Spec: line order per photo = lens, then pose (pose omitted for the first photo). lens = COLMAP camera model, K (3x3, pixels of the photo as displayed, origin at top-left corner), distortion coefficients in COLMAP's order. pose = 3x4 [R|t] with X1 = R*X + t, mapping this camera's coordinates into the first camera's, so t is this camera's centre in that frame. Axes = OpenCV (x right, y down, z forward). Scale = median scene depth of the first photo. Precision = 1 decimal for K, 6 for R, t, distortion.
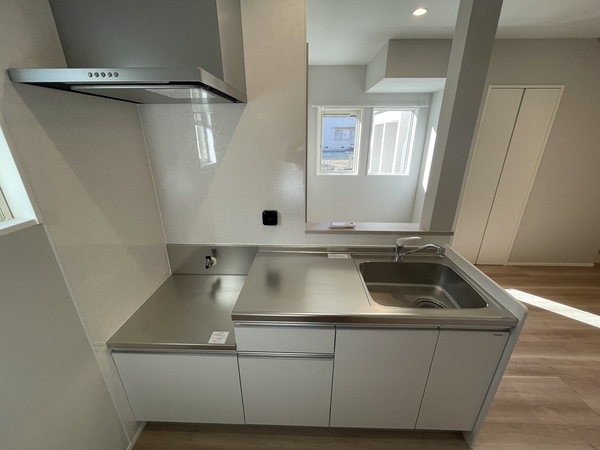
lens RADIAL K [[243.0, 0, 300.0], [0, 243.0, 225.0], [0, 0, 1]] dist [0.000208, 0.000099]
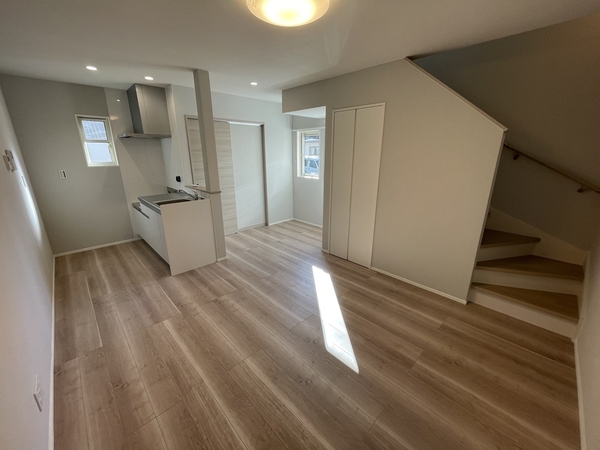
lens RADIAL K [[243.0, 0, 300.0], [0, 243.0, 225.0], [0, 0, 1]] dist [0.000208, 0.000099]
pose [[0.711059, 0.200467, -0.673950, 1.534176], [-0.246379, 0.968763, 0.028214, 0.032131], [0.658554, 0.145985, 0.738238, 0.002179]]
